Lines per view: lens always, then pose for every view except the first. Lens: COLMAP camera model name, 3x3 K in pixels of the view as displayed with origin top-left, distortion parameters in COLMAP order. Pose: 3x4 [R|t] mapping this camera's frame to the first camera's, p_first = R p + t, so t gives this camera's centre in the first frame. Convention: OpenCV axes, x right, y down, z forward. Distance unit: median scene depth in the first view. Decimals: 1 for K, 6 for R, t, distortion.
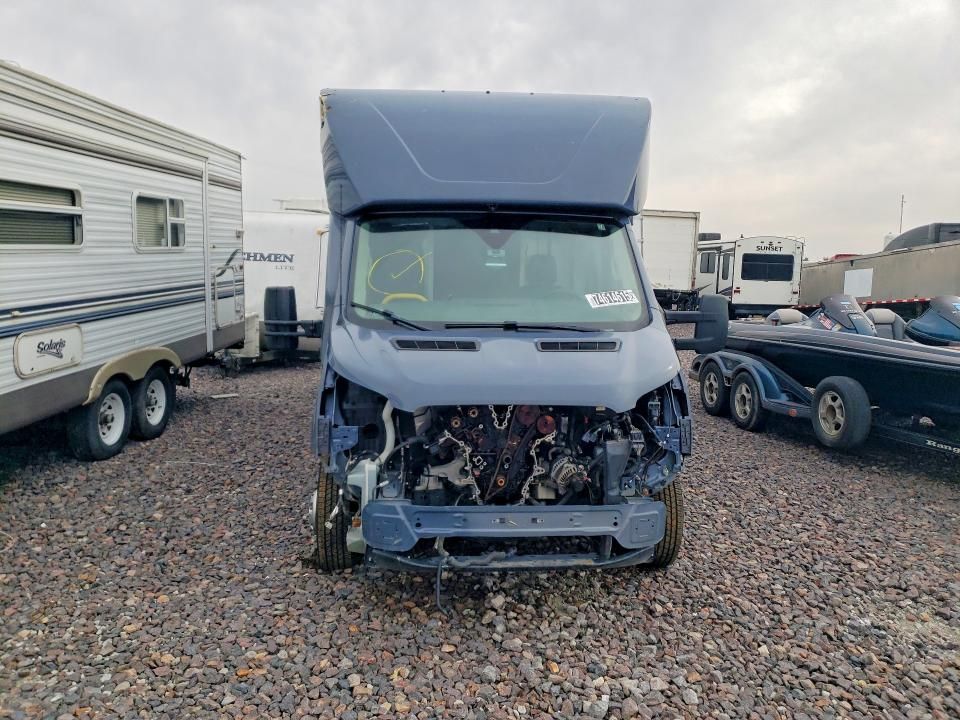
lens RADIAL K [[736.0, 0, 480.2], [0, 736.0, 339.0], [0, 0, 1]] dist [0.016281, 0.004555]
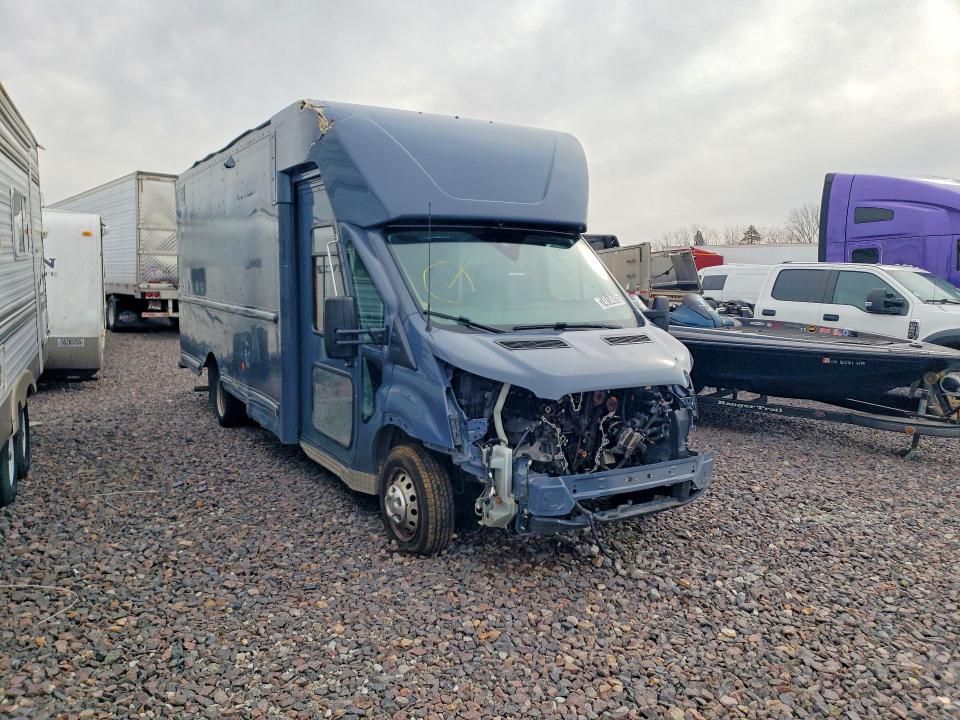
lens RADIAL K [[731.3, 0, 480.0], [0, 731.3, 360.0], [0, 0, 1]] dist [0.024625, -0.003981]
pose [[0.891662, -0.057913, 0.448982, -0.651389], [0.046403, 0.998252, 0.036609, -0.013314], [-0.450317, -0.011809, 0.892790, -0.003103]]
